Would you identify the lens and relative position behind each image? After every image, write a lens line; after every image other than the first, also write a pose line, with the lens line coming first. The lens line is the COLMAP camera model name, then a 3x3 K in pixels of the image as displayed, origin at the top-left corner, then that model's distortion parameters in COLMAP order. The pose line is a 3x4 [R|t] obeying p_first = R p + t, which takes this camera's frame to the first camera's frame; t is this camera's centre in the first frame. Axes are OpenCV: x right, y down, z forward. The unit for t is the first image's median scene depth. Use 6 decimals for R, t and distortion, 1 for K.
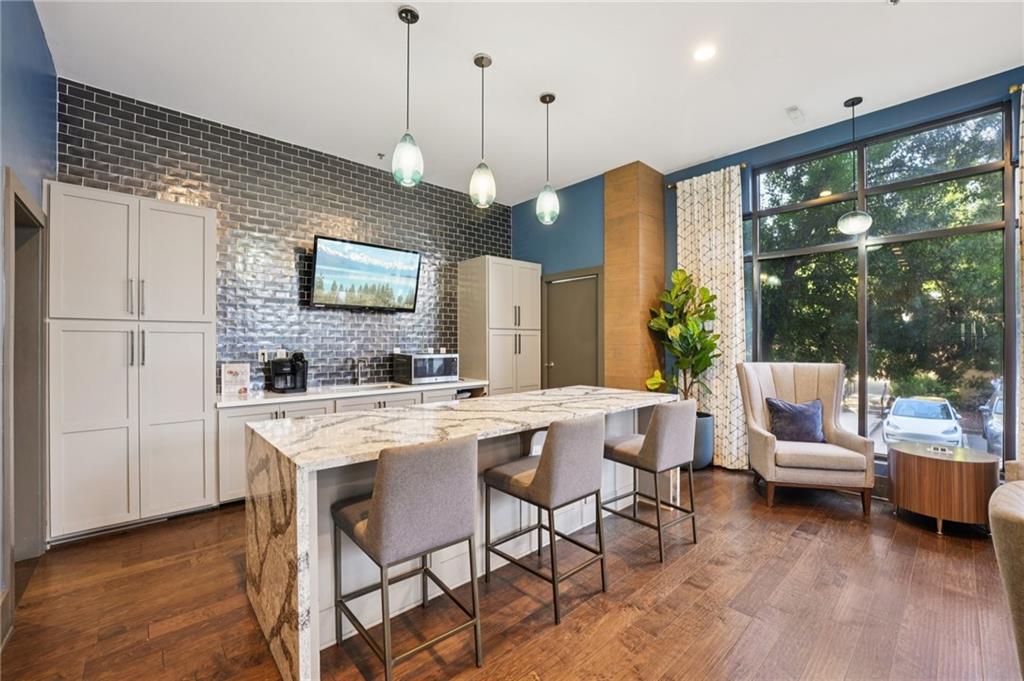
lens RADIAL K [[429.8, 0, 497.5], [0, 429.8, 337.9], [0, 0, 1]] dist [-0.013662, 0.000032]
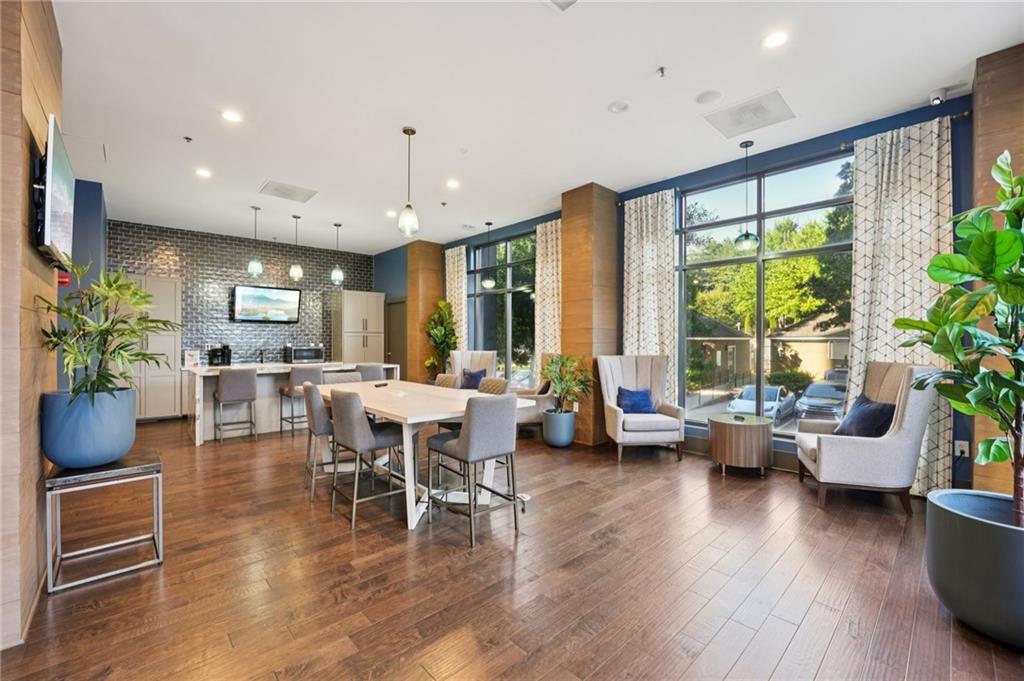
lens RADIAL K [[425.0, 0, 527.5], [0, 425.0, 339.9], [0, 0, 1]] dist [-0.048771, 0.000440]
pose [[0.998892, 0.000932, 0.047047, 0.696902], [-0.001402, 0.999949, 0.009957, -0.009253], [-0.047035, -0.010012, 0.998843, -0.801345]]
